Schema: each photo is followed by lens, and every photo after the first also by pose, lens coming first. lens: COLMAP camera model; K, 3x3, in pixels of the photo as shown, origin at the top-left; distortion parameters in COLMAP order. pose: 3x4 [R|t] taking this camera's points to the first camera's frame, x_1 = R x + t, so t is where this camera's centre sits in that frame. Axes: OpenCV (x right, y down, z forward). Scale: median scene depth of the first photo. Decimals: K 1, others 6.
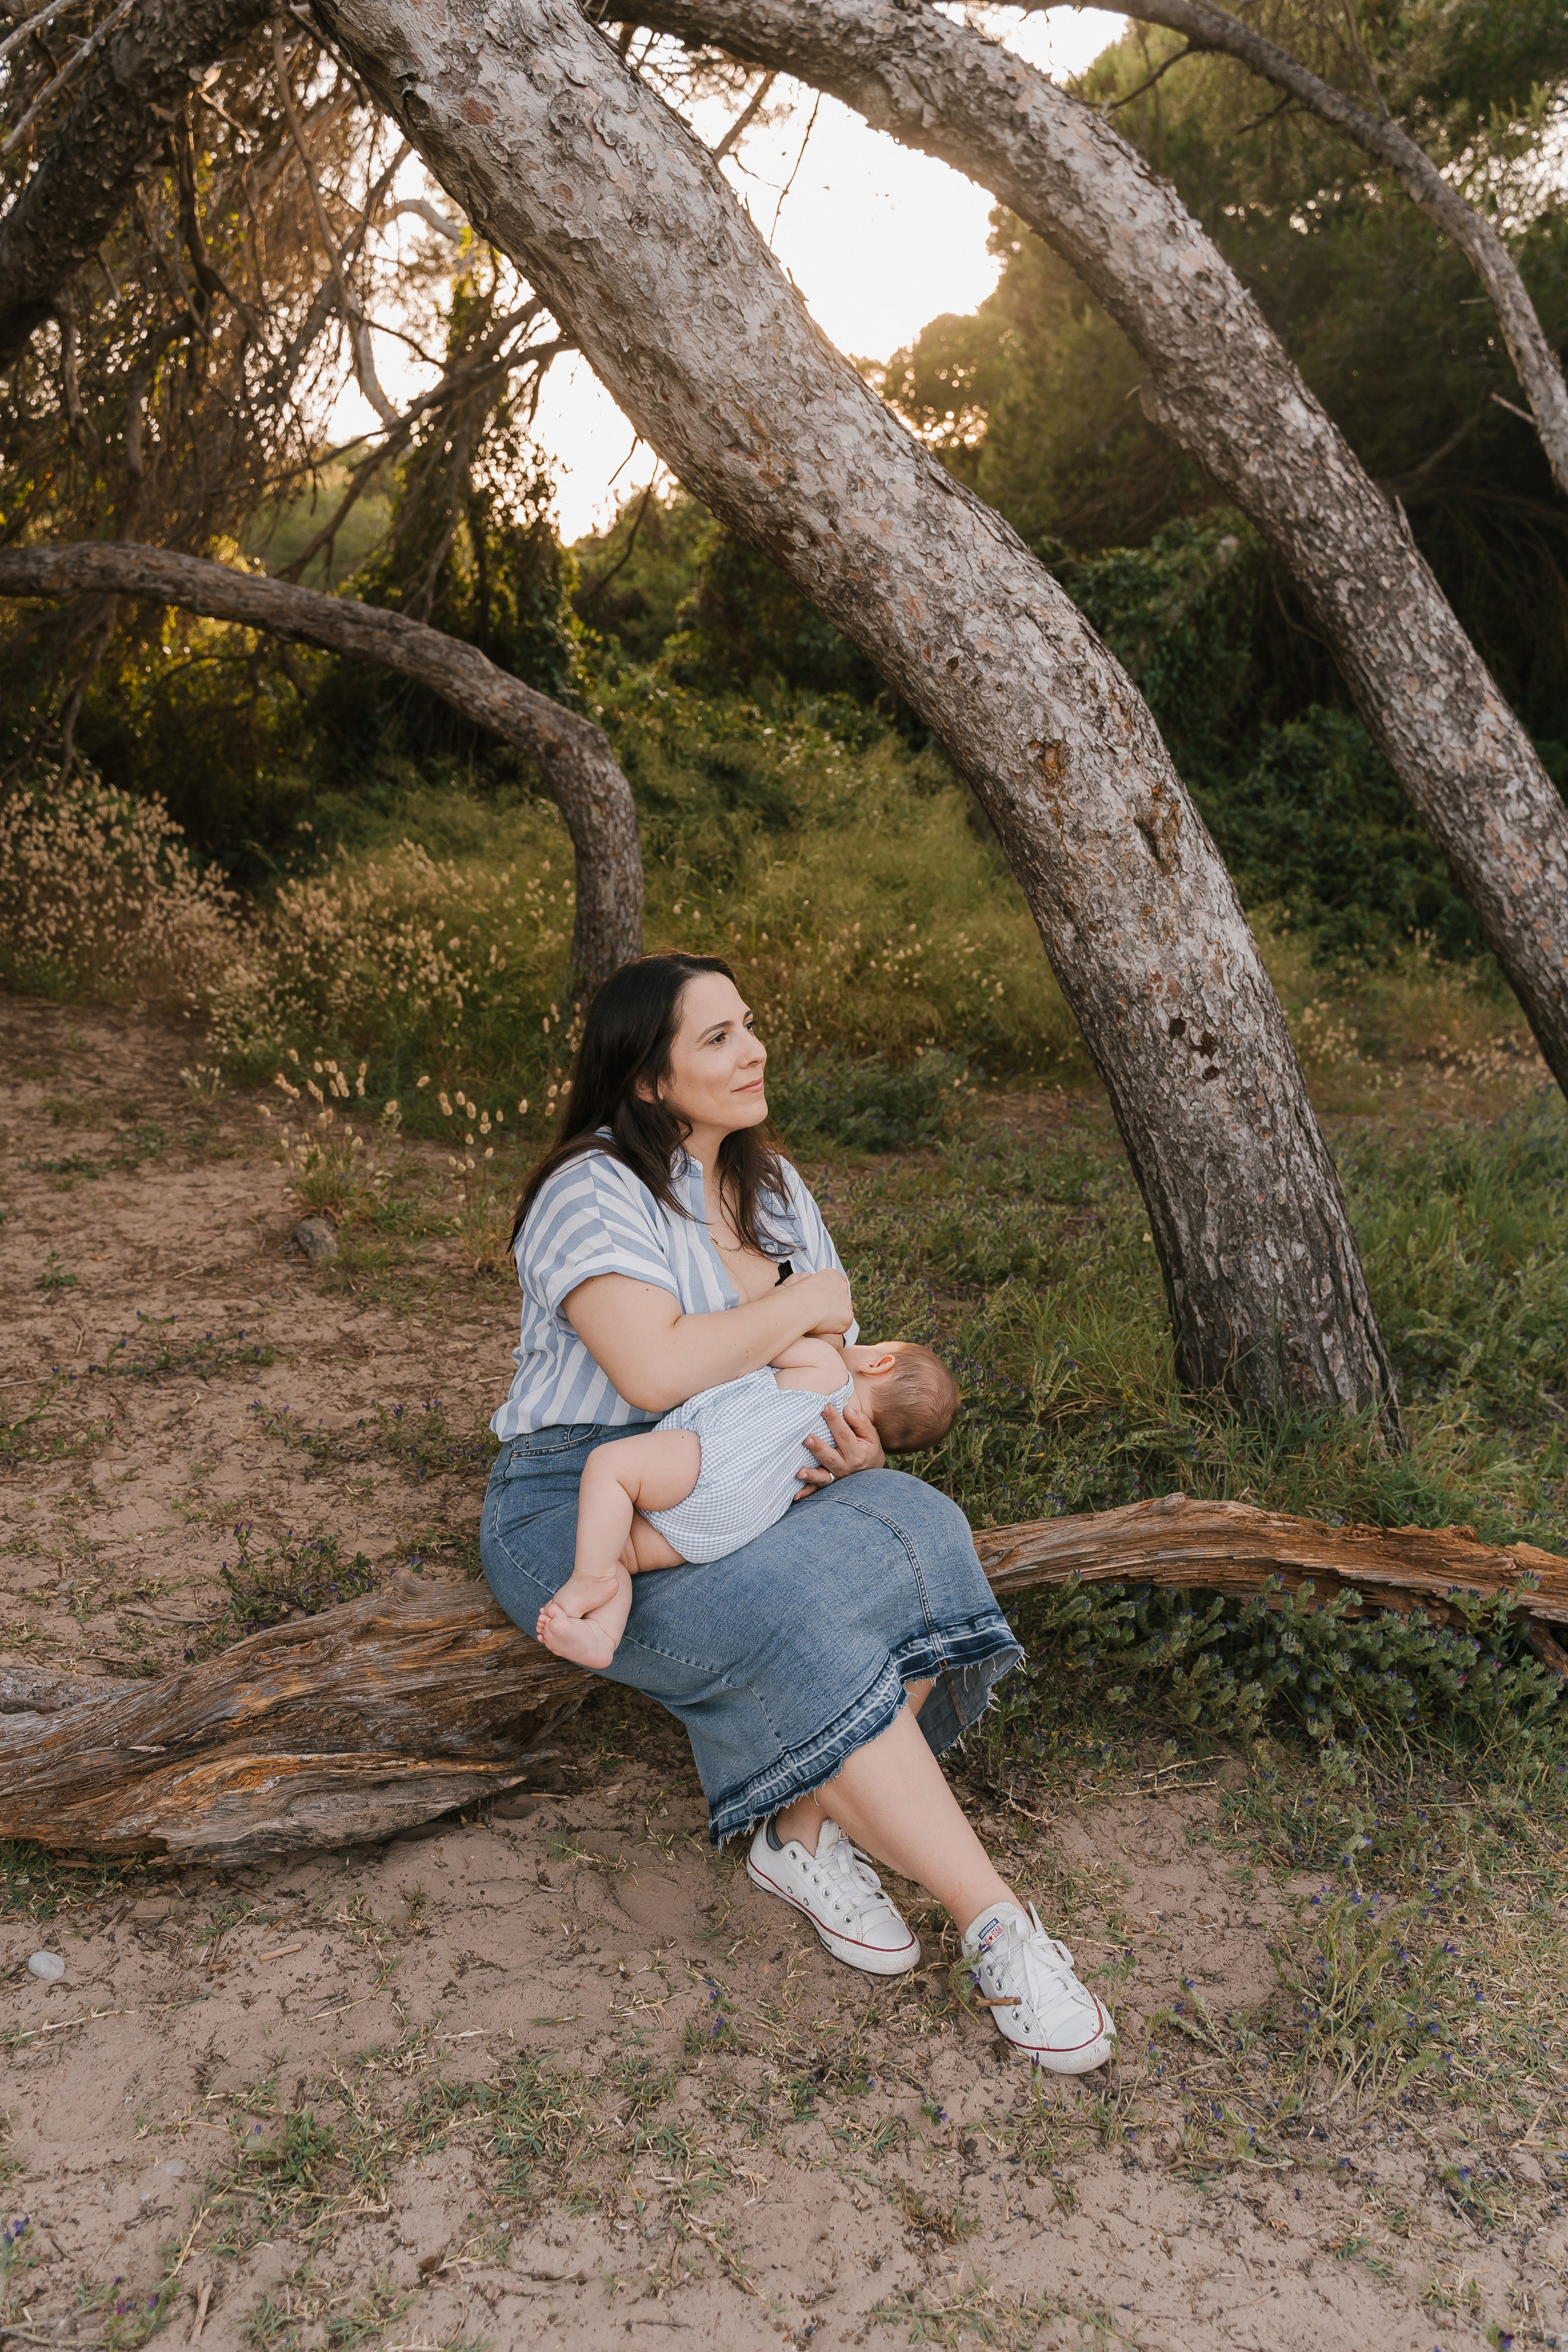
lens RADIAL K [[1911.9, 0, 751.8], [0, 1911.9, 1186.0], [0, 0, 1]] dist [0.017632, 0.000453]
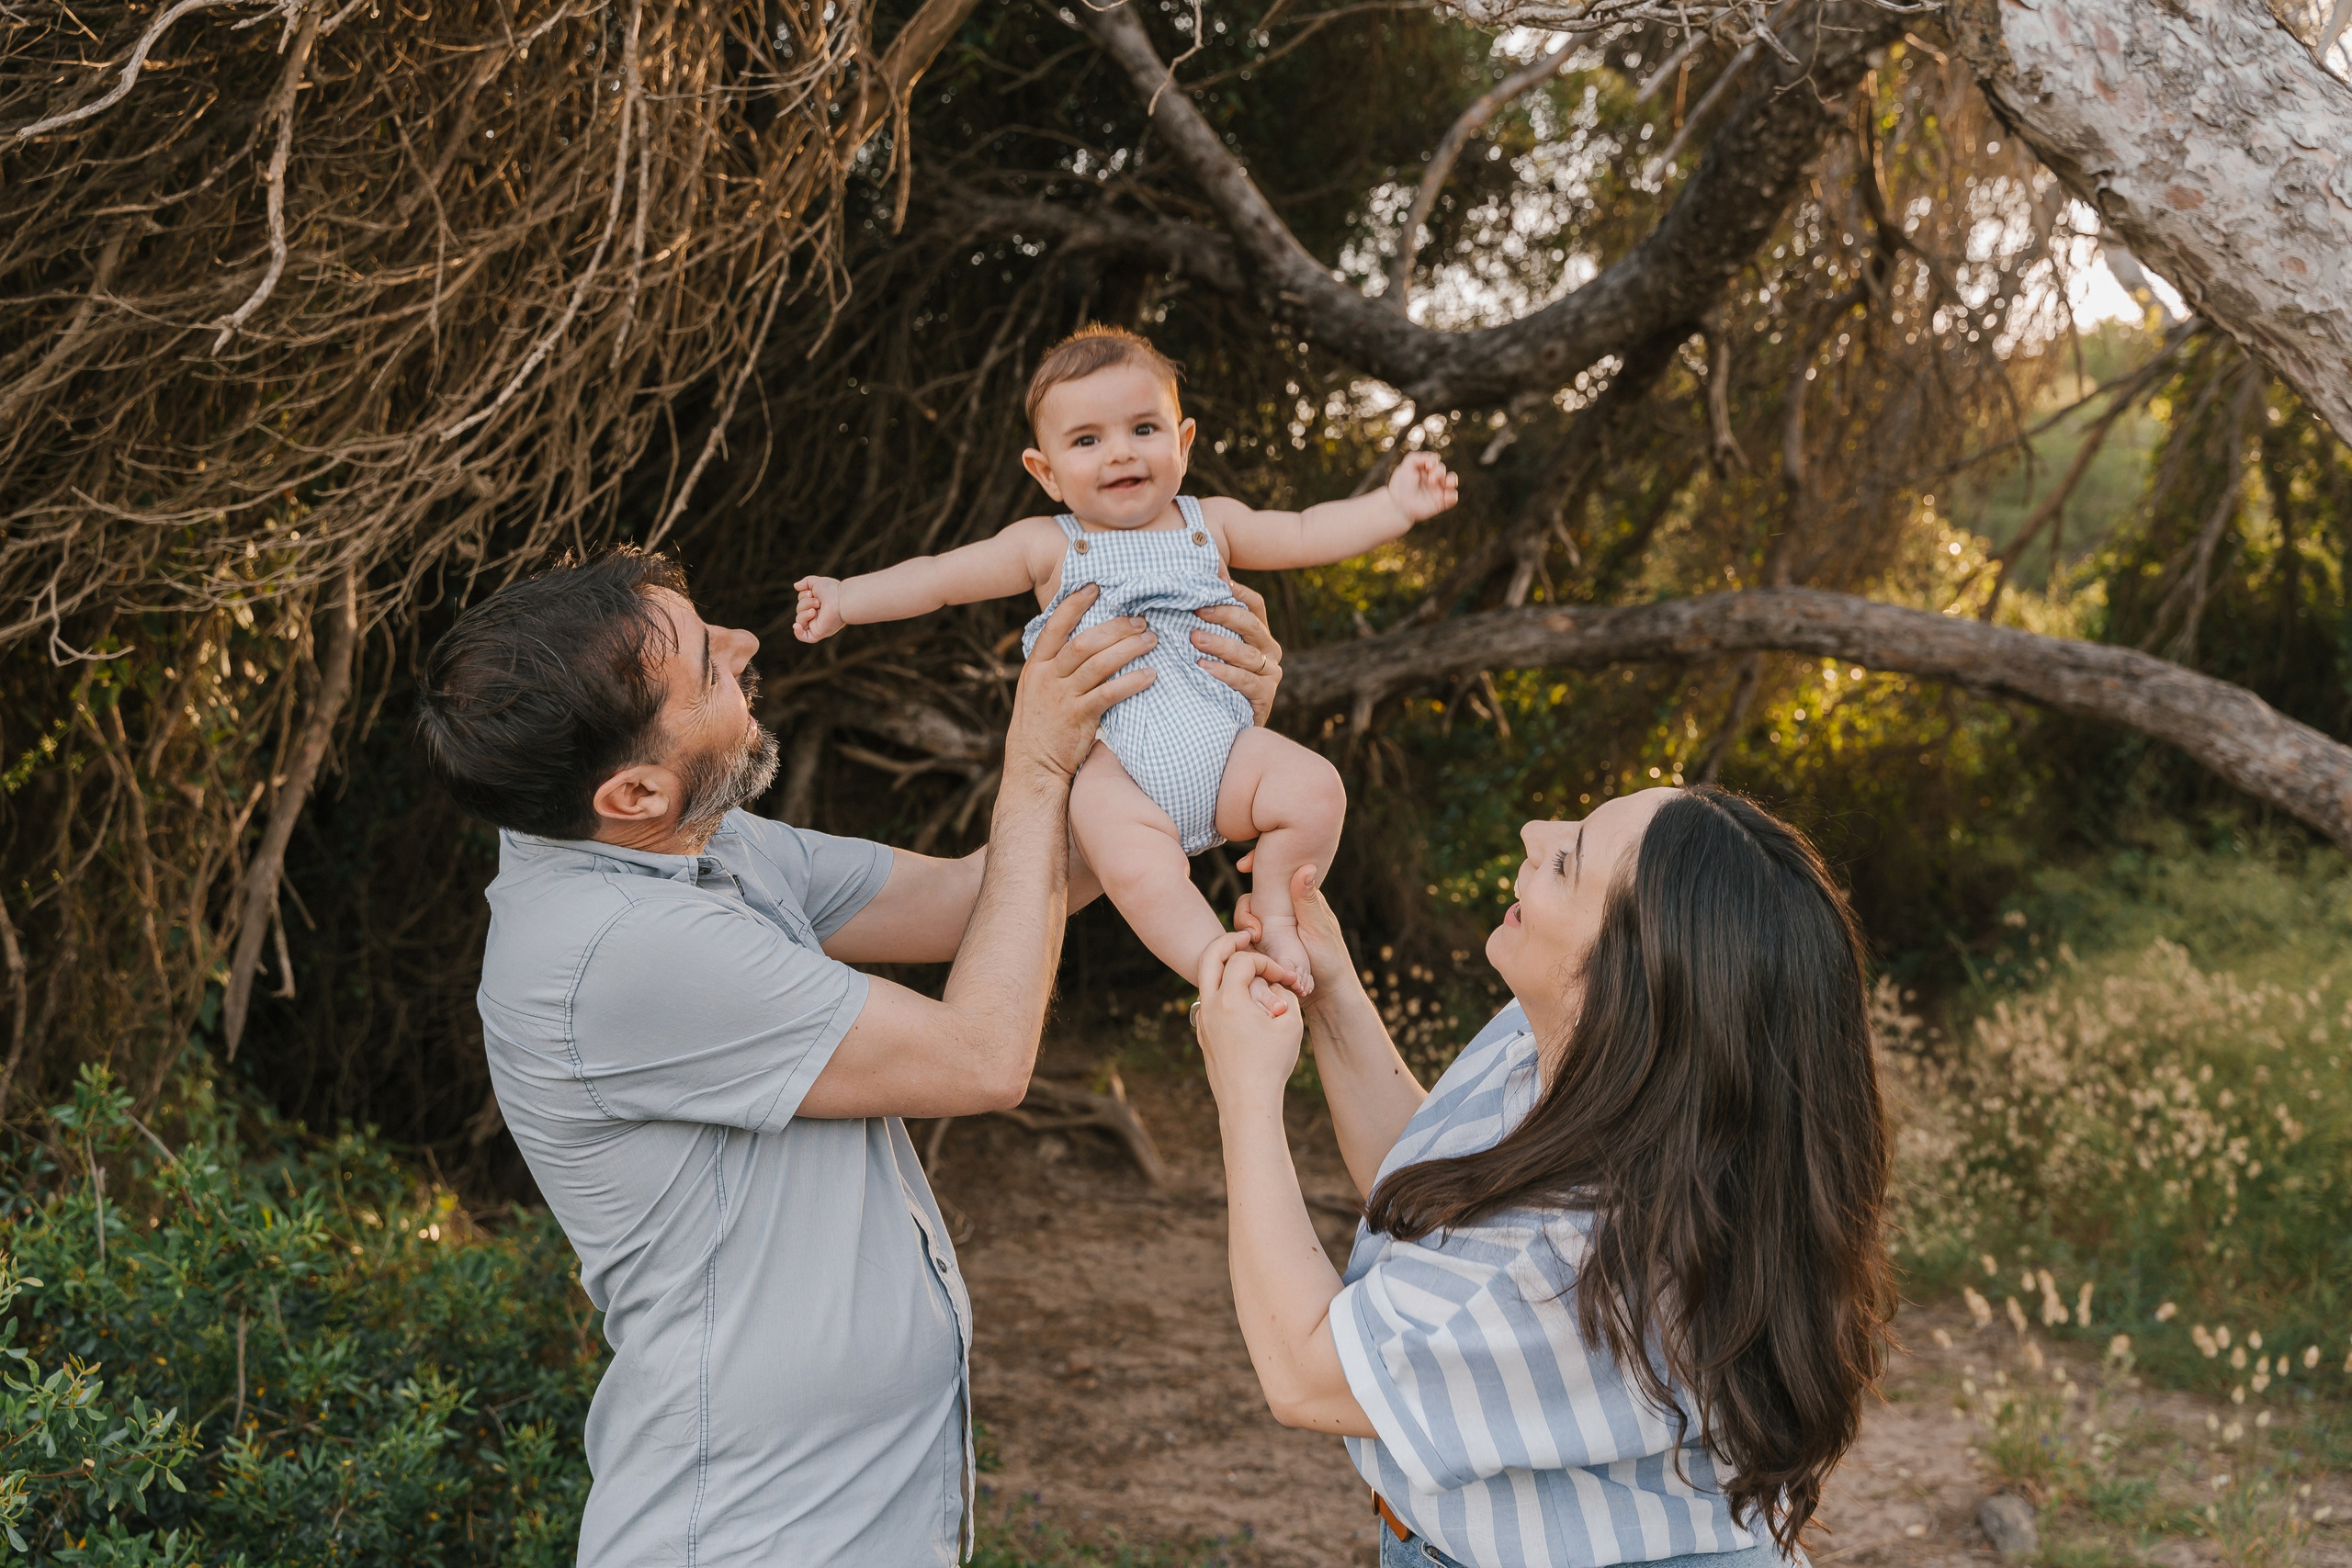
lens RADIAL K [[2864.5, 0, 1174.4], [0, 2864.5, 777.8], [0, 0, 1]] dist [-0.009792, -0.005376]
pose [[0.869764, -0.045585, -0.491358, 0.070949], [-0.065033, 0.976451, -0.205705, -0.008620], [0.489164, 0.210869, 0.846317, -0.220912]]
